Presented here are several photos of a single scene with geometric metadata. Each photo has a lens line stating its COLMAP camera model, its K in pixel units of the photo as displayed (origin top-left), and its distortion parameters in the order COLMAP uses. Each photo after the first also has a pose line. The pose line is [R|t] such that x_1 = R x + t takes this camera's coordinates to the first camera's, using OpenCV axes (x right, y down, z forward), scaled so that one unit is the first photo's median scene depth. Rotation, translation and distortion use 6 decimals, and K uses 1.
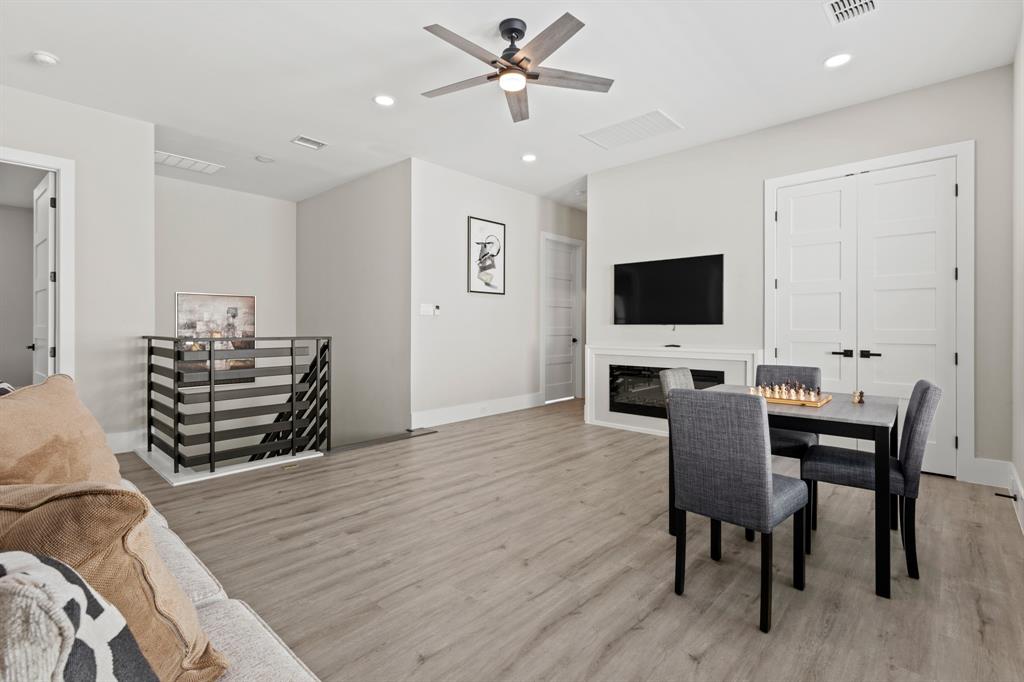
lens RADIAL K [[479.6, 0, 511.6], [0, 479.6, 331.9], [0, 0, 1]] dist [0.010868, -0.005131]
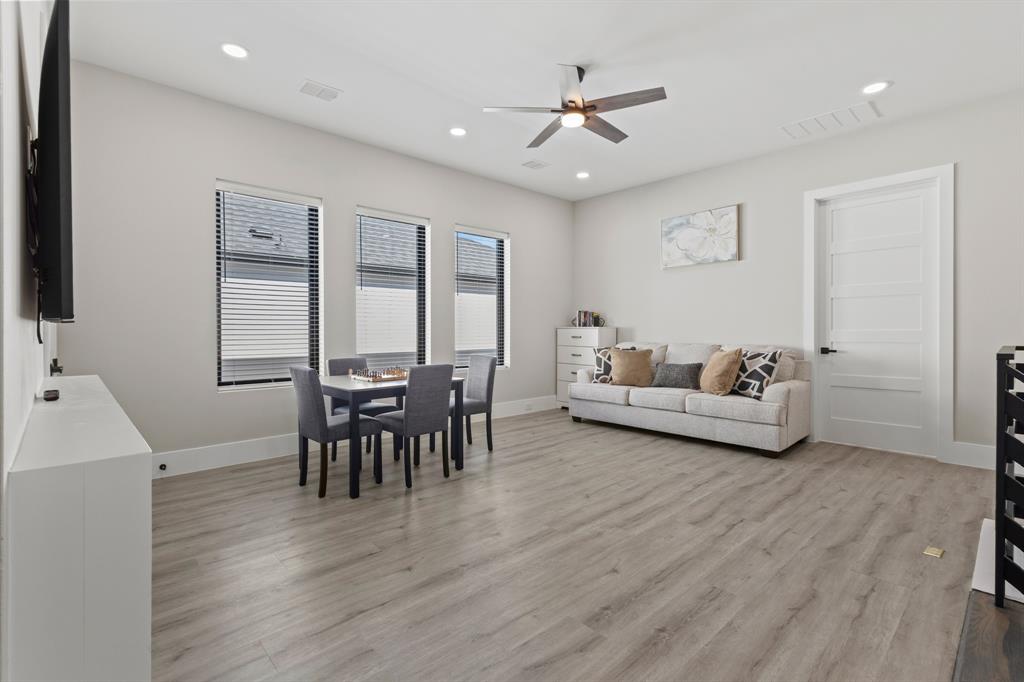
lens RADIAL K [[479.6, 0, 514.2], [0, 479.6, 335.0], [0, 0, 1]] dist [0.010868, -0.005131]
pose [[-0.997313, -0.004951, 0.073085, 0.054466], [-0.003219, 0.999712, 0.023788, -0.022537], [-0.073182, 0.023489, -0.997042, 2.018307]]
